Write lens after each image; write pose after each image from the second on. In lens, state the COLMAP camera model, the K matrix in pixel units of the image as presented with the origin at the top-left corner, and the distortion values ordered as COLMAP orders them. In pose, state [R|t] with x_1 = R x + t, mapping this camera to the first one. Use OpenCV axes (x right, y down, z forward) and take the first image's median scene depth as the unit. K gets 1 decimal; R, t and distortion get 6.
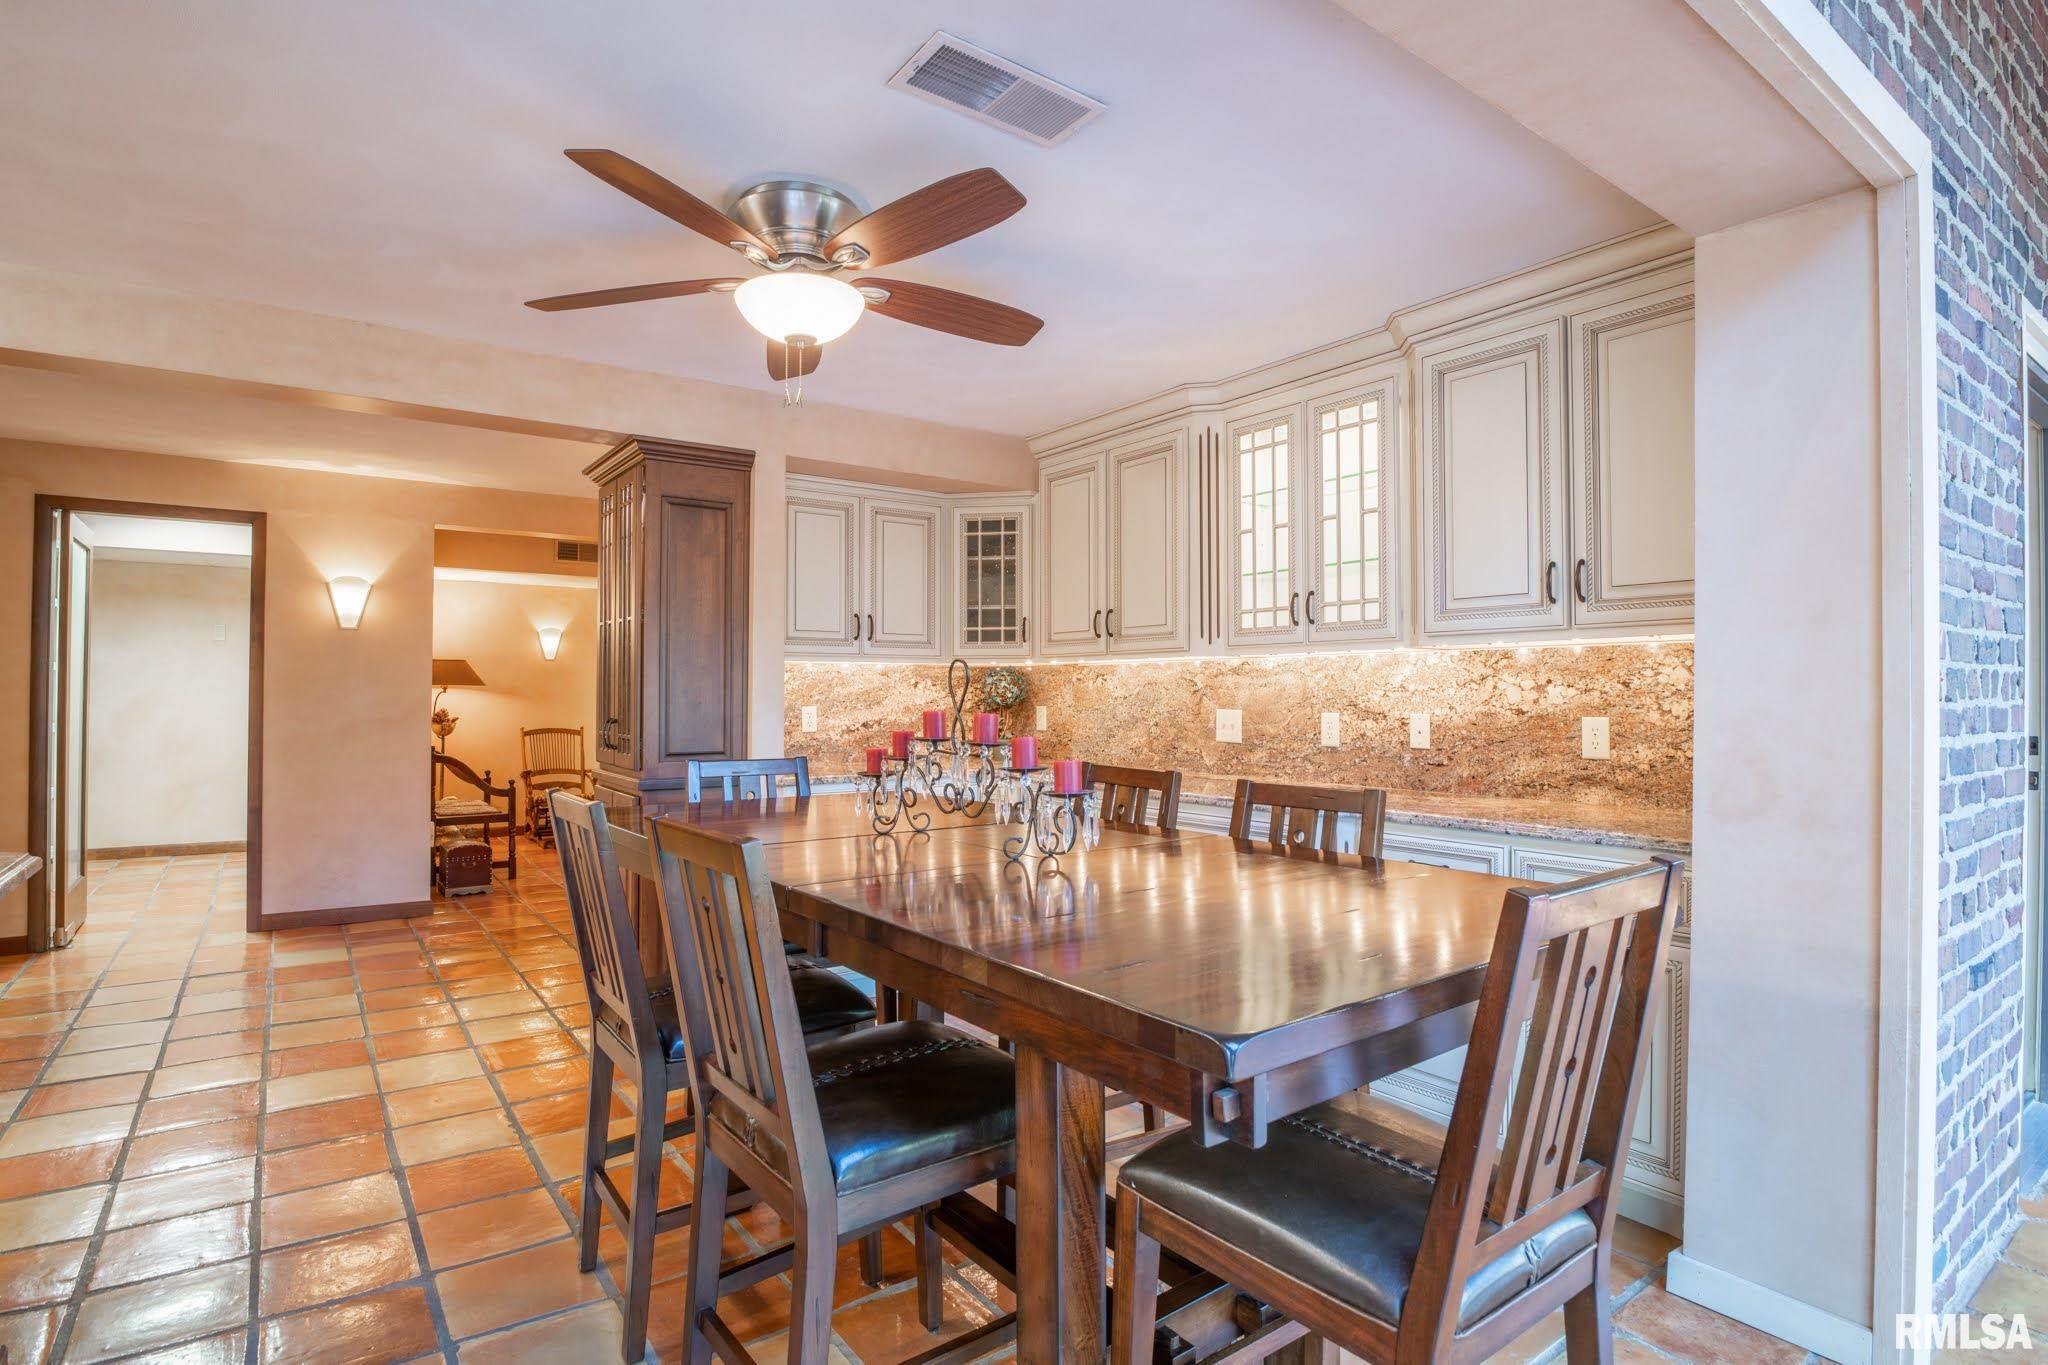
lens RADIAL K [[1029.9, 0, 1025.1], [0, 1029.9, 674.5], [0, 0, 1]] dist [-0.031727, -0.001124]
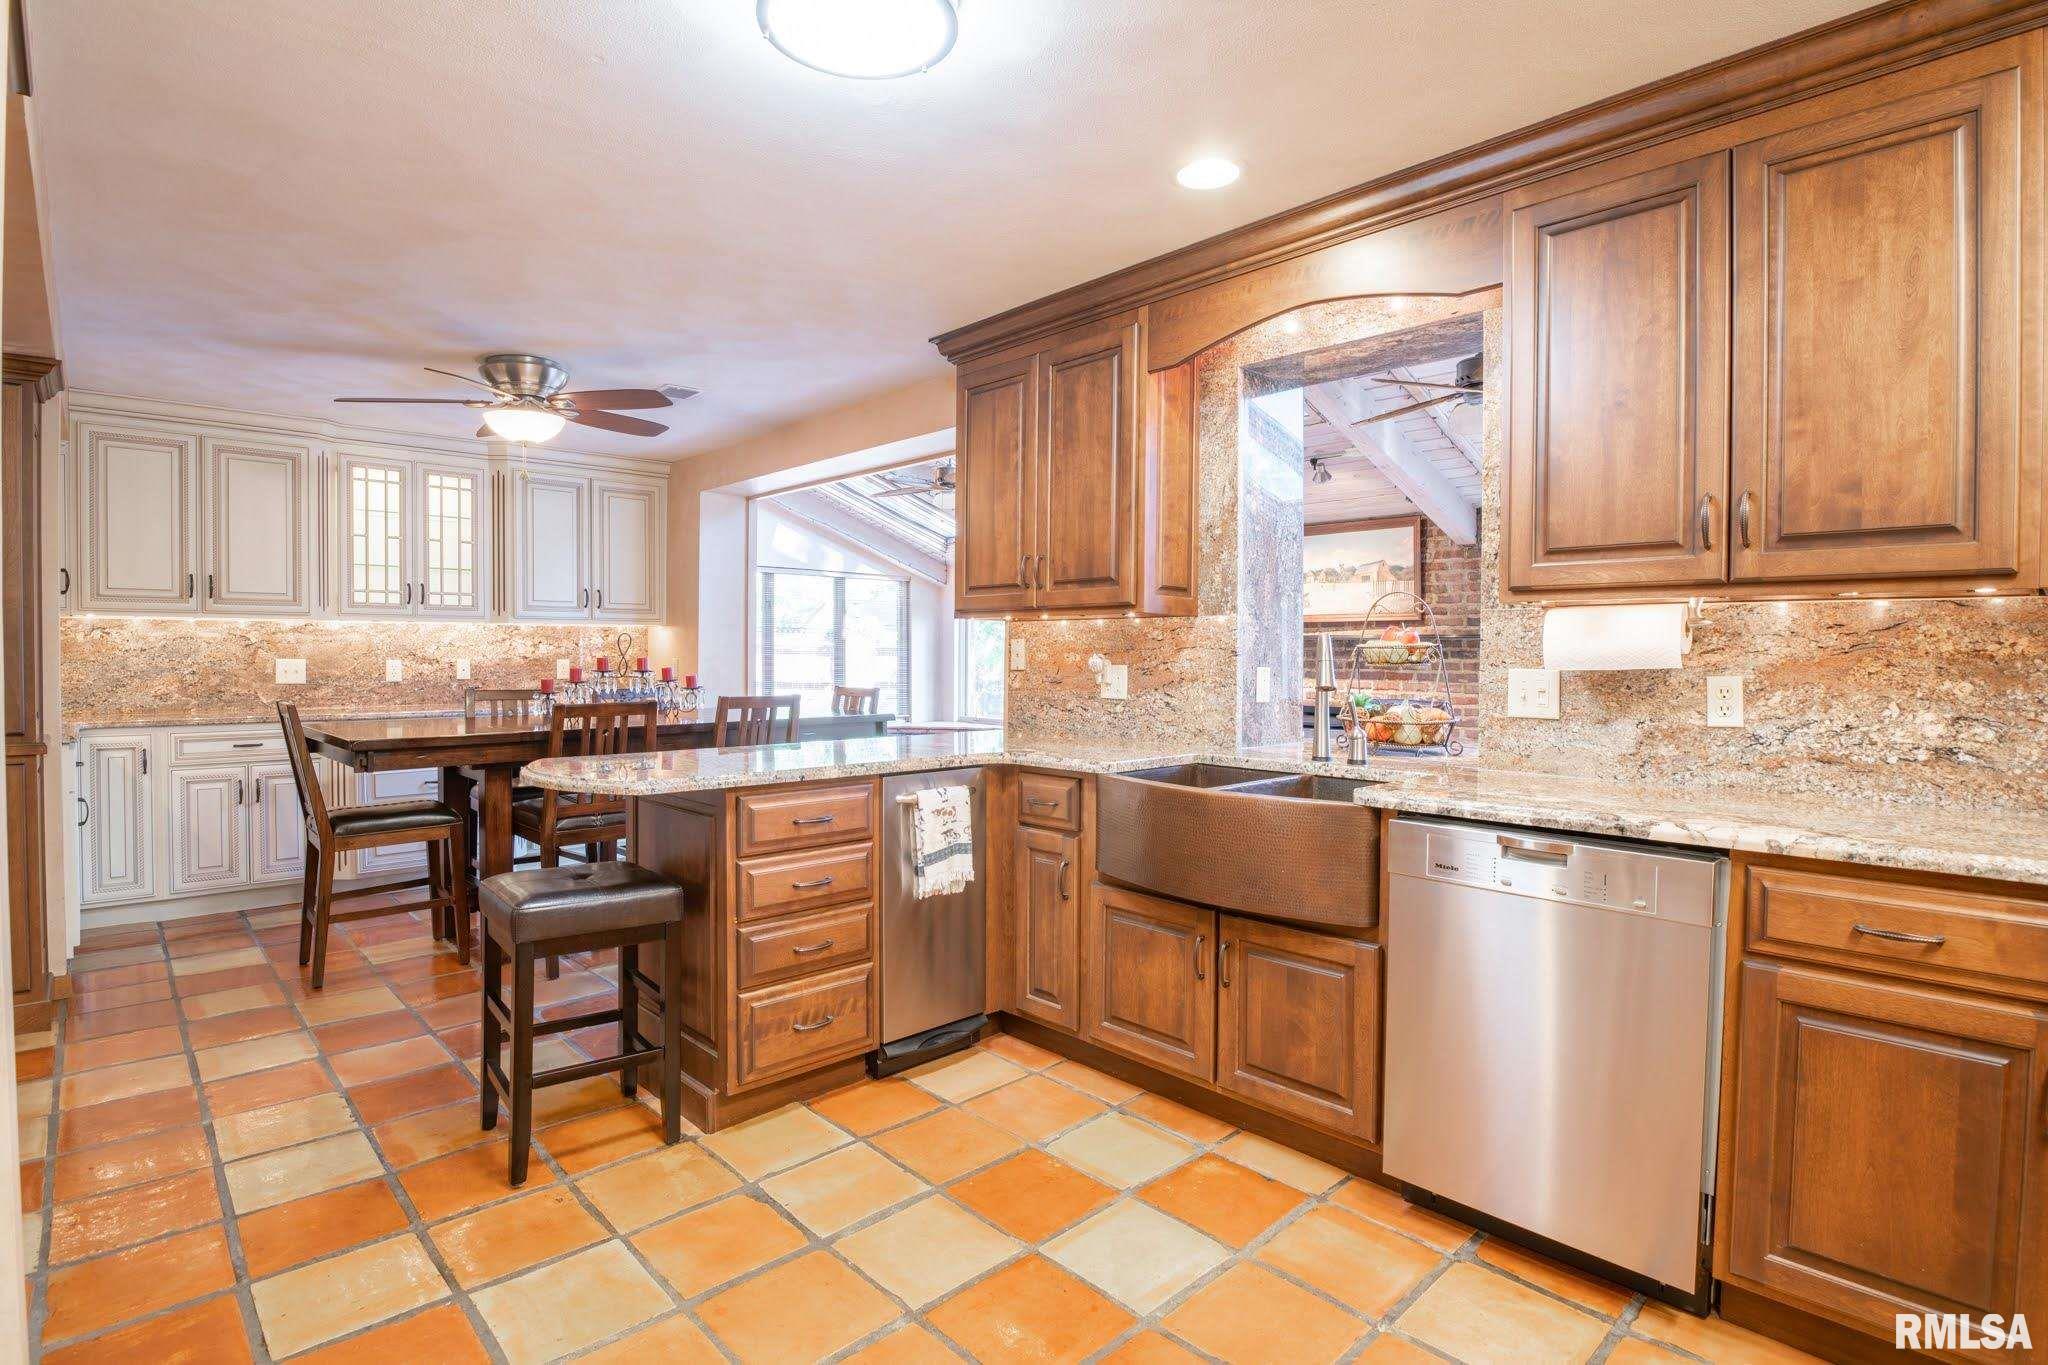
lens RADIAL K [[1007.0, 0, 1030.6], [0, 1007.0, 677.8], [0, 0, 1]] dist [-0.028310, -0.001287]
pose [[-0.132073, -0.028455, 0.990831, -1.361526], [-0.026104, 0.999341, 0.025220, 0.001484], [-0.990896, -0.022533, -0.132729, 0.256872]]
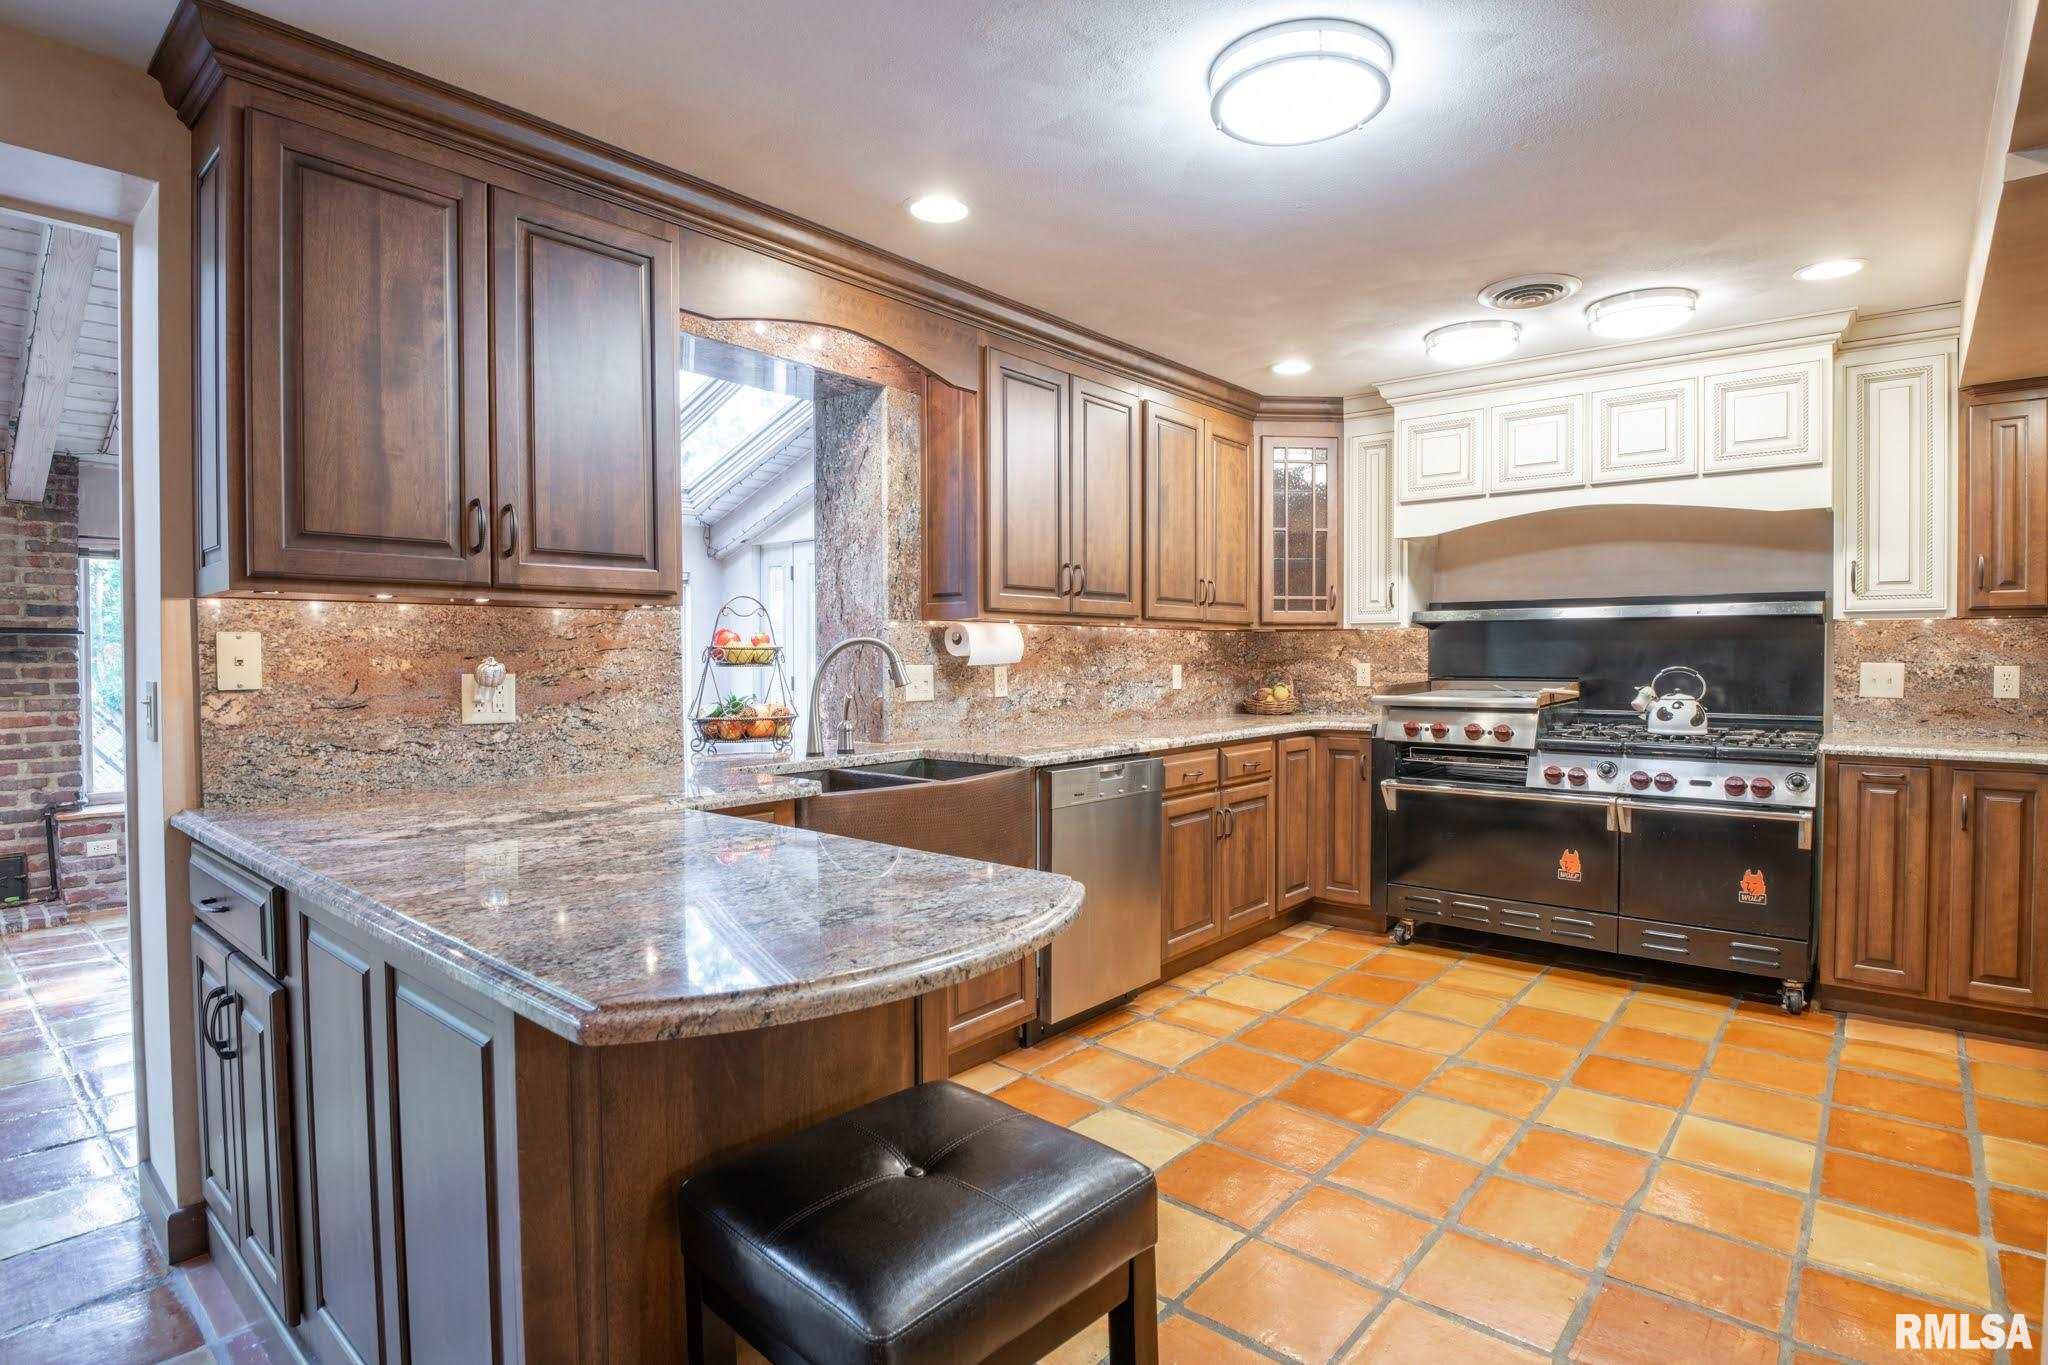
lens RADIAL K [[1018.2, 0, 1036.0], [0, 1018.2, 676.6], [0, 0, 1]] dist [-0.025668, -0.002329]
pose [[-0.972119, 0.003816, -0.234457, -0.581882], [0.003600, 0.999993, 0.001351, 0.014000], [0.234461, 0.000469, -0.972126, 0.795904]]
